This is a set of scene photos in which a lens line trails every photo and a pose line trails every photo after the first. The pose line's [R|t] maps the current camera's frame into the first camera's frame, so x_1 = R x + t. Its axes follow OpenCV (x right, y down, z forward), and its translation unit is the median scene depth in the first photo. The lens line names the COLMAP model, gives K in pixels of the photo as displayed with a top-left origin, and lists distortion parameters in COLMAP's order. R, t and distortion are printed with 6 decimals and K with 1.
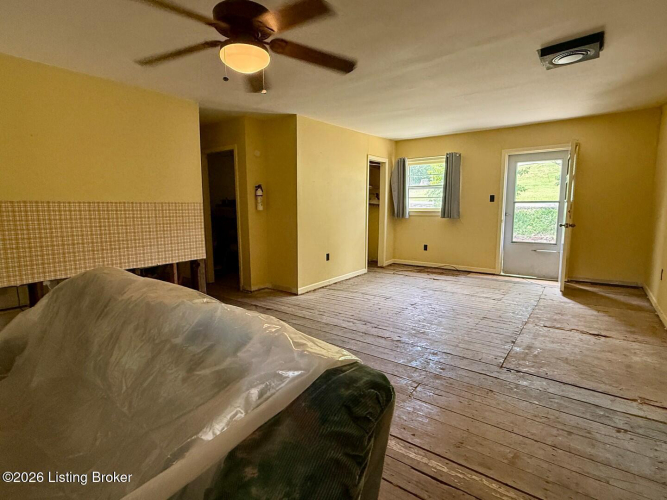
lens RADIAL K [[349.5, 0, 333.3], [0, 349.5, 250.8], [0, 0, 1]] dist [0.000060, 0.000410]
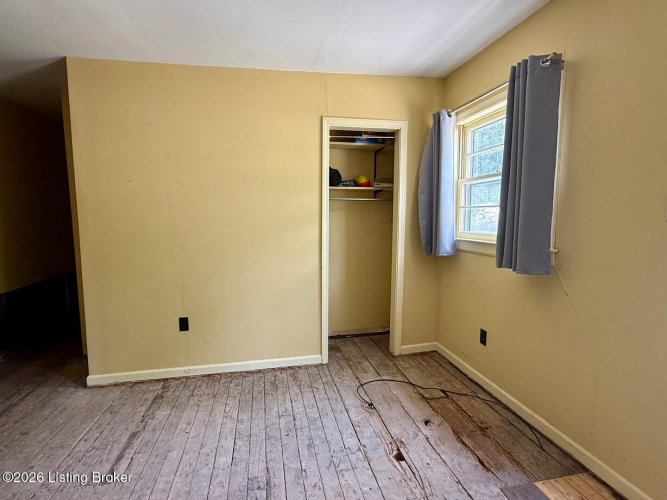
lens RADIAL K [[349.5, 0, 333.4], [0, 349.5, 249.0], [0, 0, 1]] dist [0.000060, 0.000410]
pose [[0.748658, 0.075227, -0.658674, 0.413109], [-0.089767, 0.995894, 0.011711, -0.101409], [0.656850, 0.050360, 0.752337, 0.640230]]
